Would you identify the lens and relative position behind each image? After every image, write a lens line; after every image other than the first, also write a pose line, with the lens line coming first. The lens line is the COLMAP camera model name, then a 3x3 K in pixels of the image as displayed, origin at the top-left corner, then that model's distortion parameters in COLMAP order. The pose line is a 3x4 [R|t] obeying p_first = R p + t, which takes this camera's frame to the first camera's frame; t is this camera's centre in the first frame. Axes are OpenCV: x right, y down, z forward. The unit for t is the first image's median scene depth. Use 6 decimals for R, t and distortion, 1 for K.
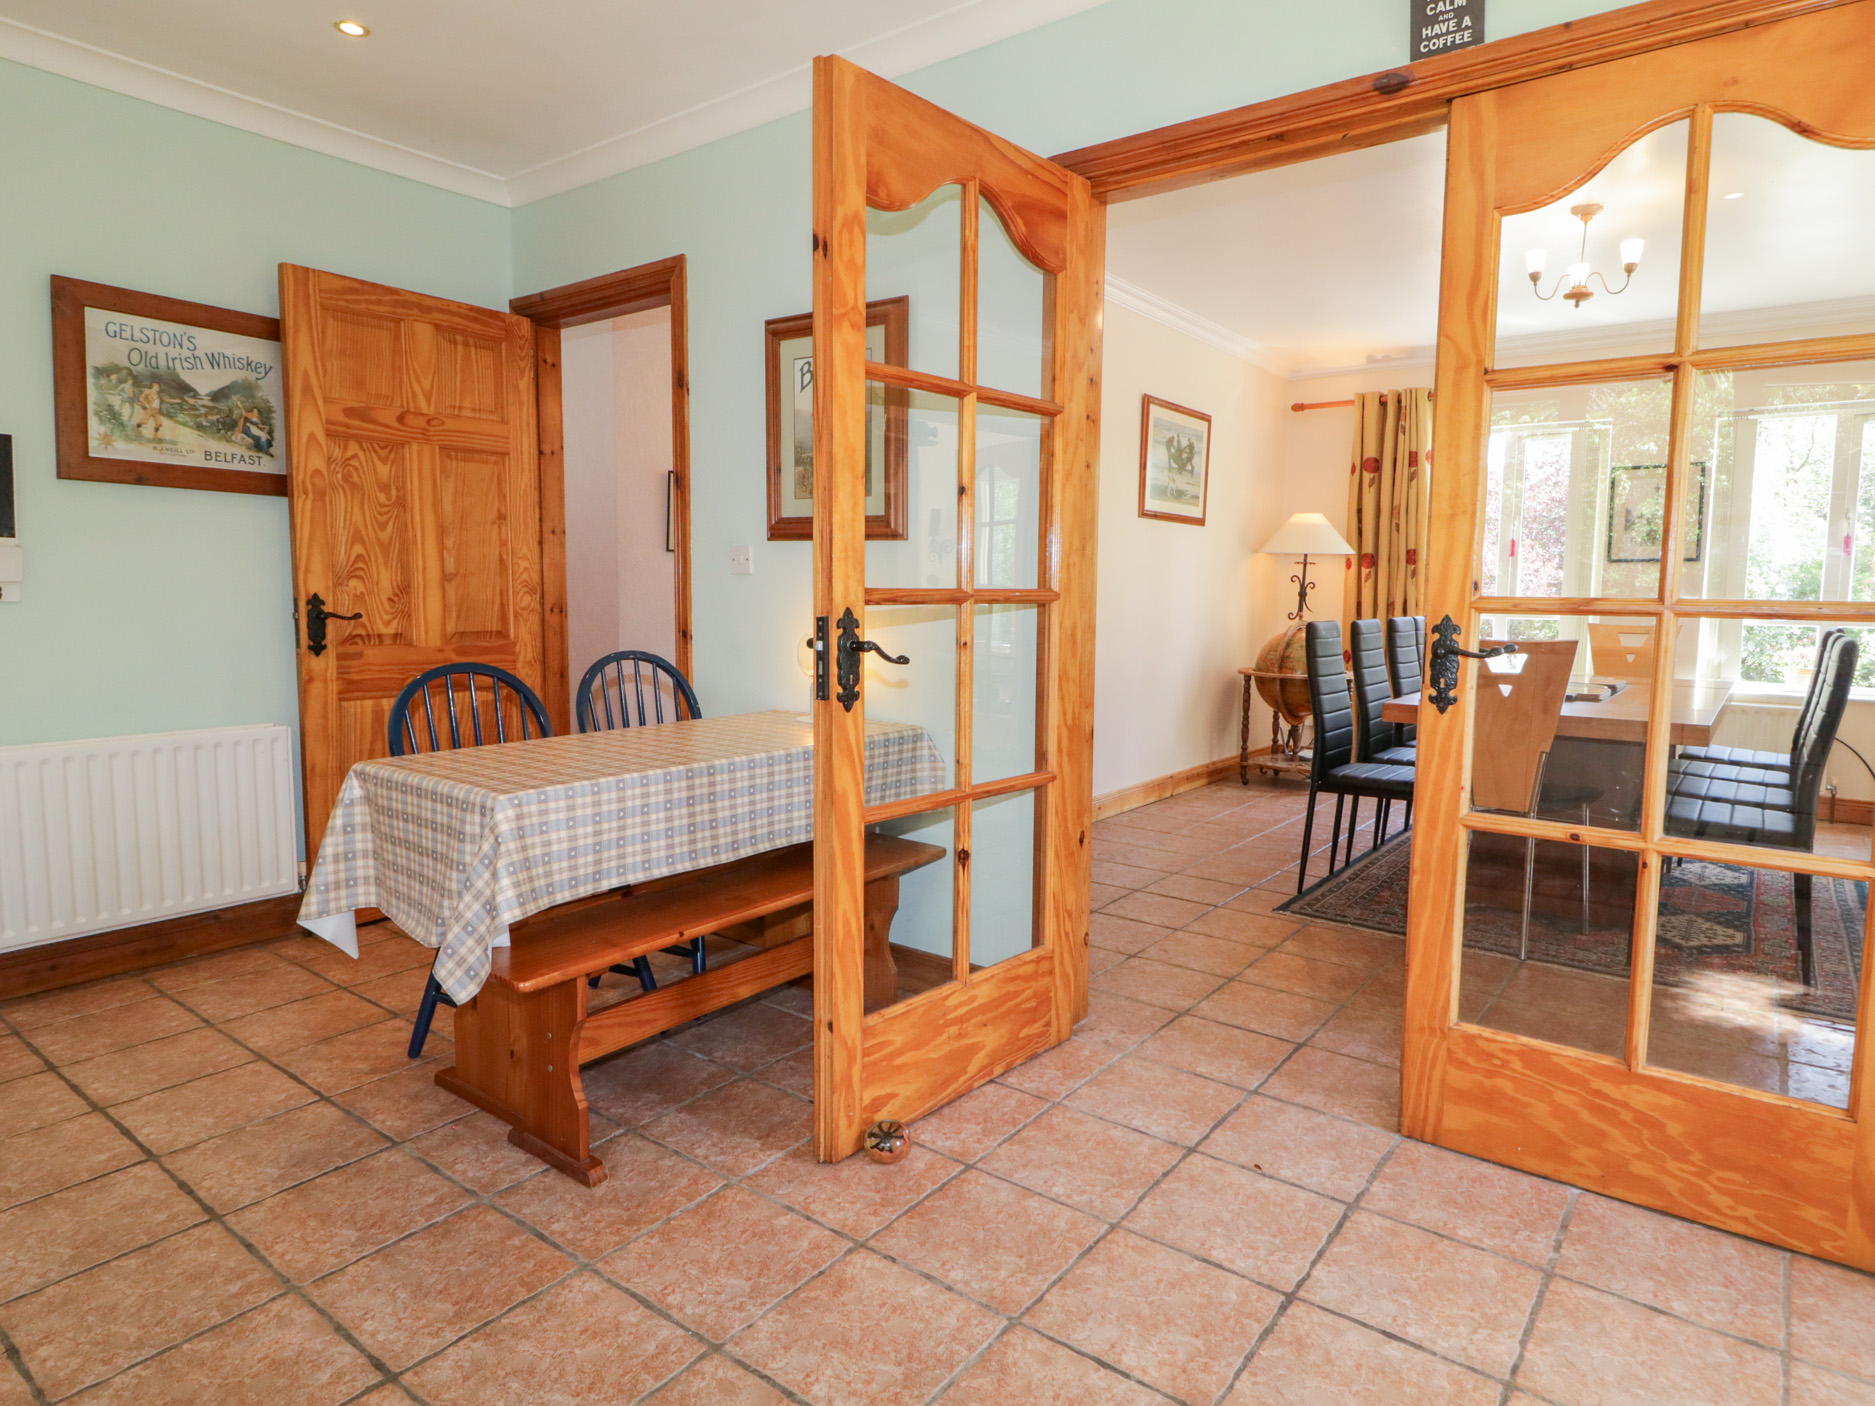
lens RADIAL K [[1092.5, 0, 950.4], [0, 1092.5, 697.9], [0, 0, 1]] dist [0.000916, -0.002600]
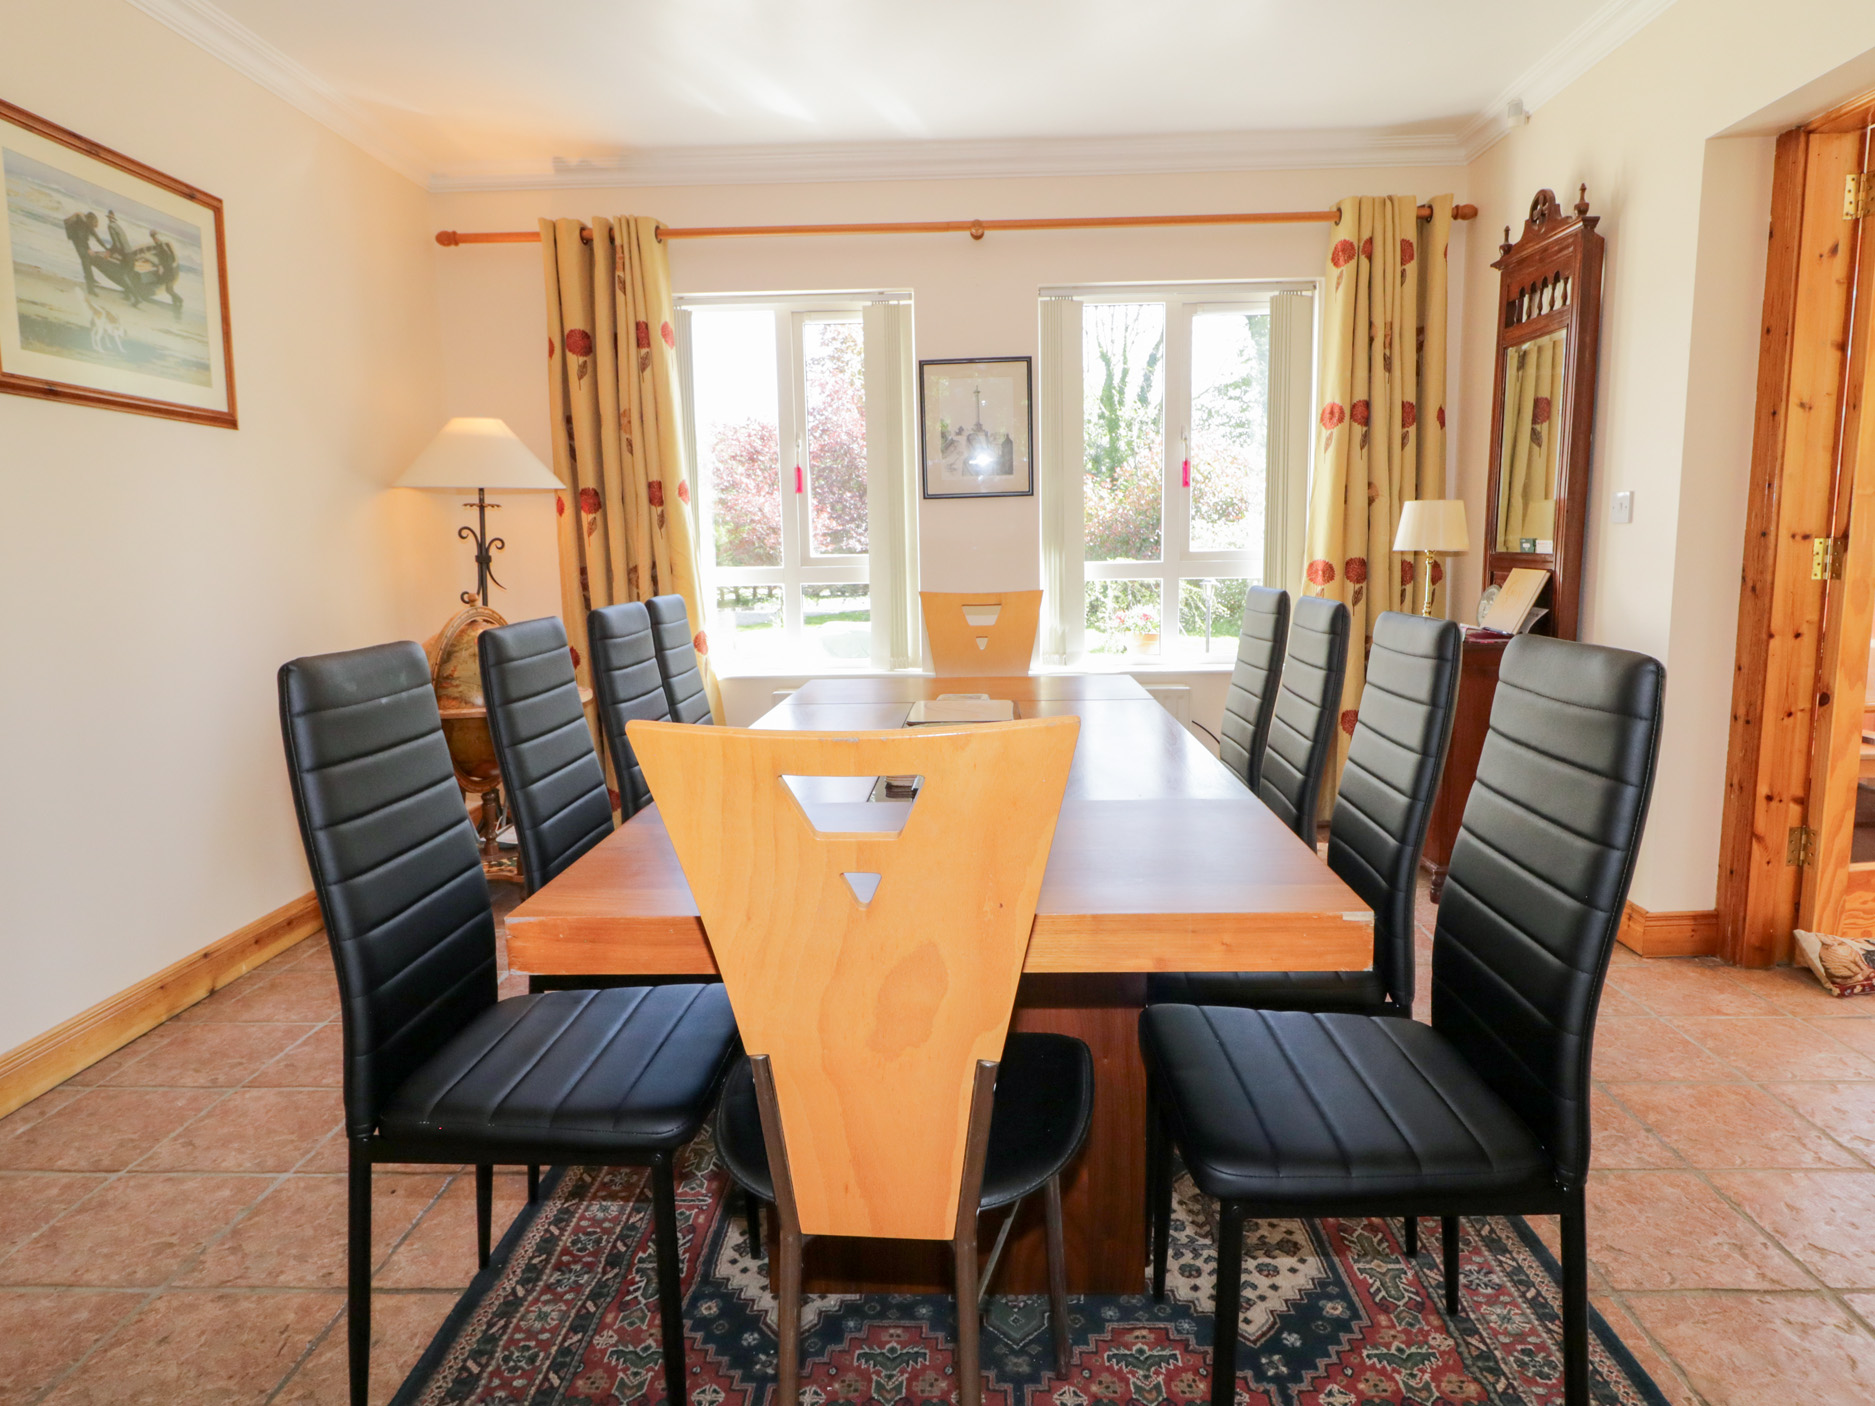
lens RADIAL K [[1092.5, 0, 943.9], [0, 1092.5, 697.1], [0, 0, 1]] dist [0.000916, -0.002600]
pose [[0.820886, -0.105087, 0.561340, 0.193008], [0.085262, 0.994460, 0.061485, -0.037620], [-0.564691, -0.002611, 0.825298, 0.388916]]
